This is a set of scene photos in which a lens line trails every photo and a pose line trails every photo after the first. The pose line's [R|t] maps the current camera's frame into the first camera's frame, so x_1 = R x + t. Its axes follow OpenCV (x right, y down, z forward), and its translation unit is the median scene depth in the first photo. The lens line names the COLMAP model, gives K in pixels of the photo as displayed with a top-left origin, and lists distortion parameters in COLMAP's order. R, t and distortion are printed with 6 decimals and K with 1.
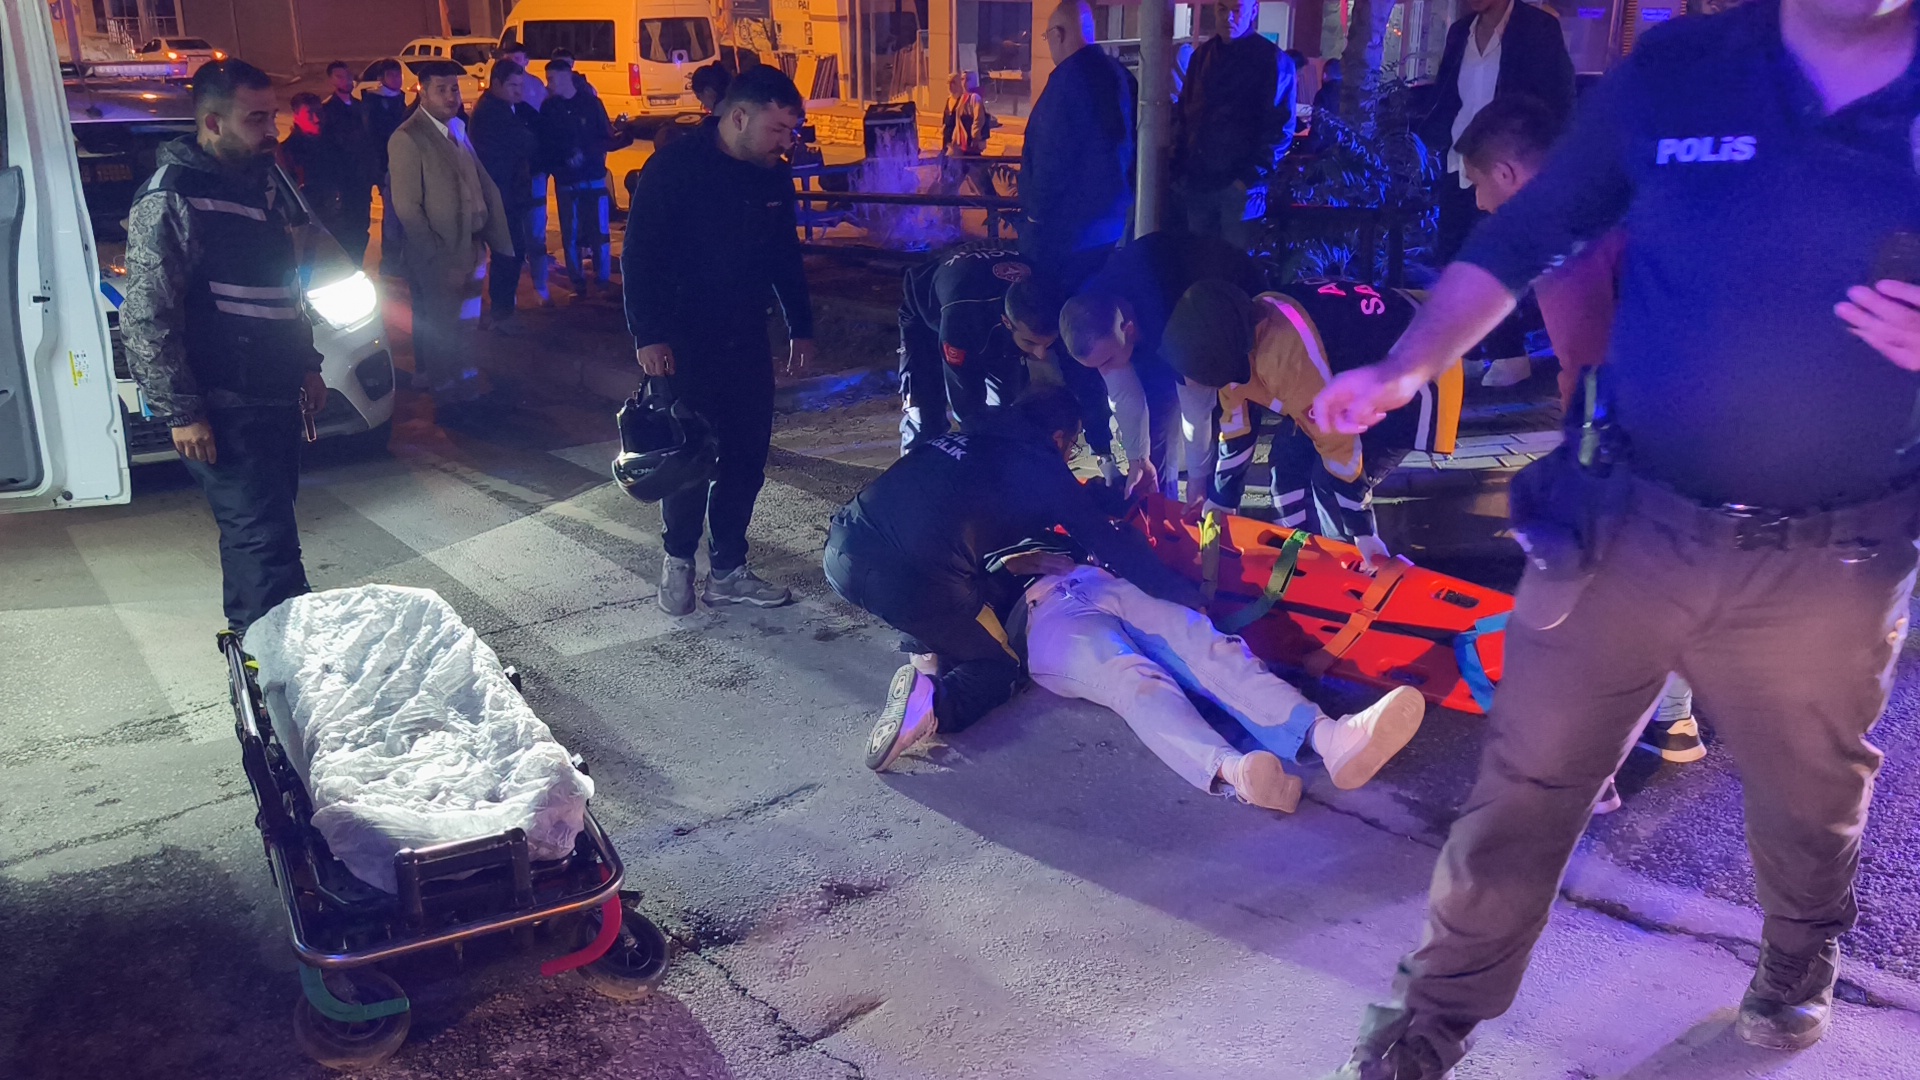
lens RADIAL K [[1384.0, 0, 958.3], [0, 1384.0, 535.9], [0, 0, 1]] dist [-0.007847, -0.003641]
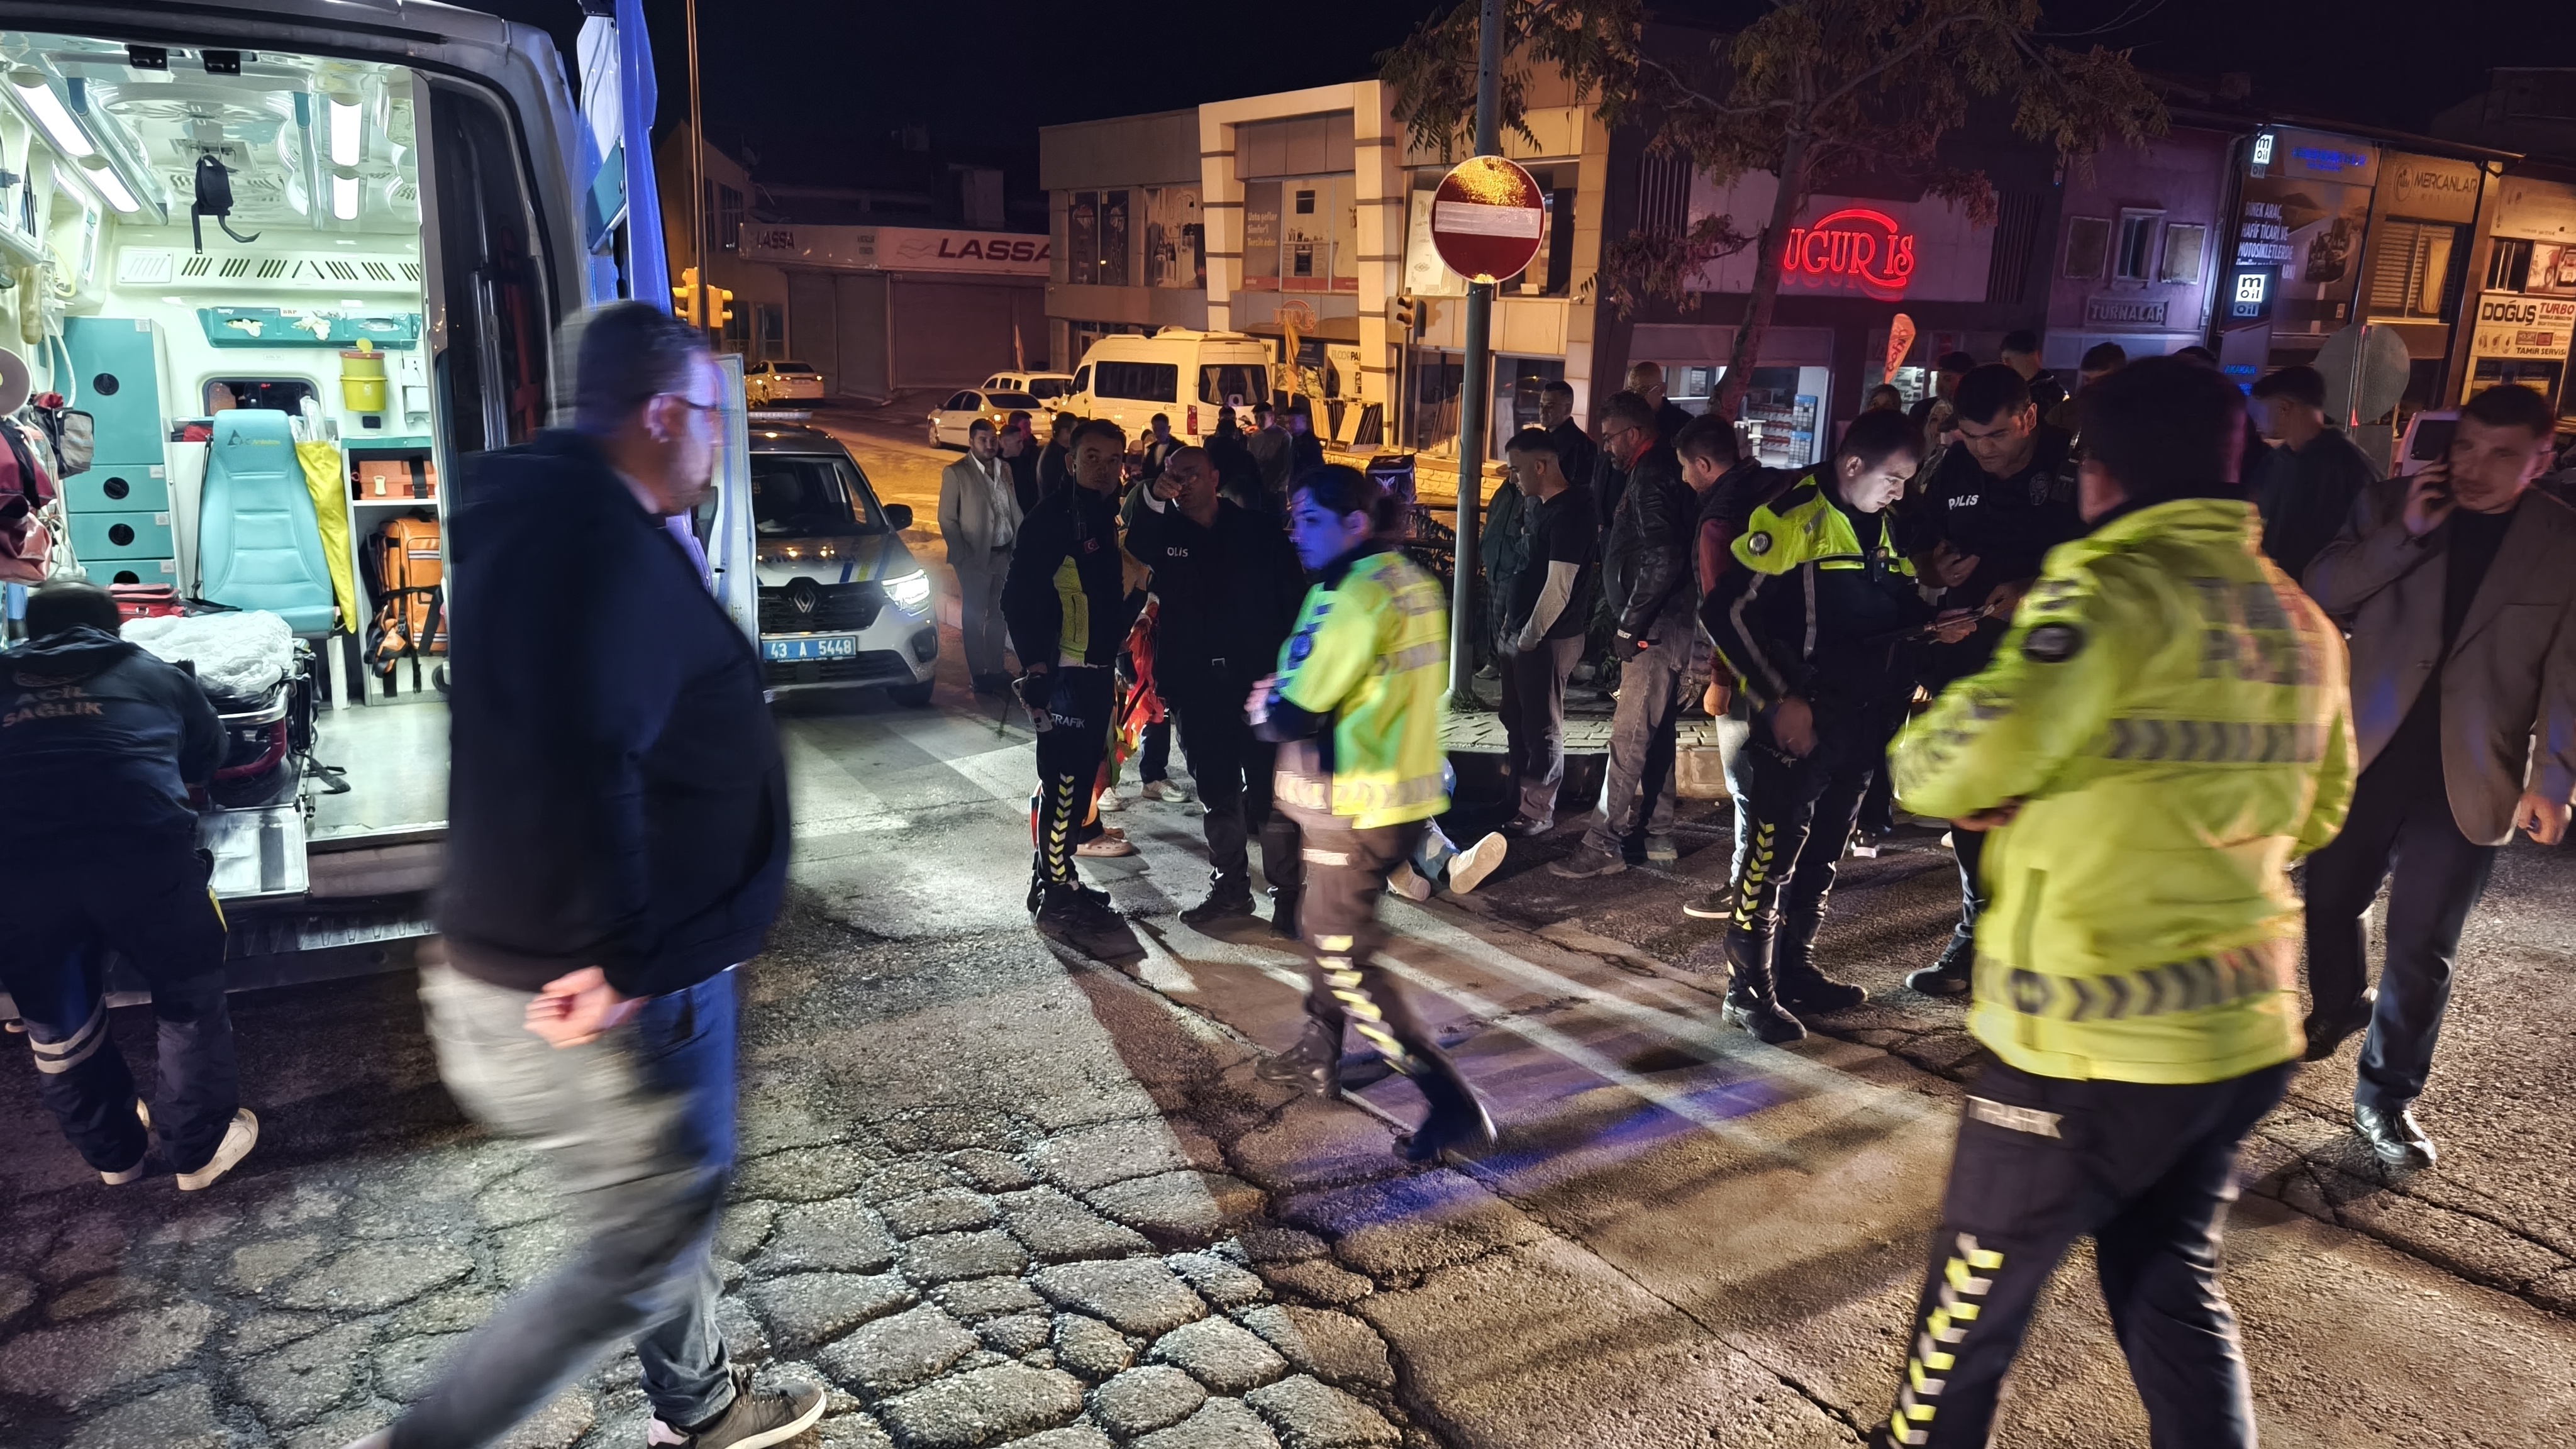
lens RADIAL K [[1856.8, 0, 1288.7], [0, 1856.8, 727.8], [0, 0, 1]] dist [-0.007847, -0.003641]
pose [[0.977334, 0.067056, -0.200803, 0.136619], [-0.095122, 0.986466, -0.133553, 0.080628], [0.189130, 0.149626, 0.970485, -0.316377]]
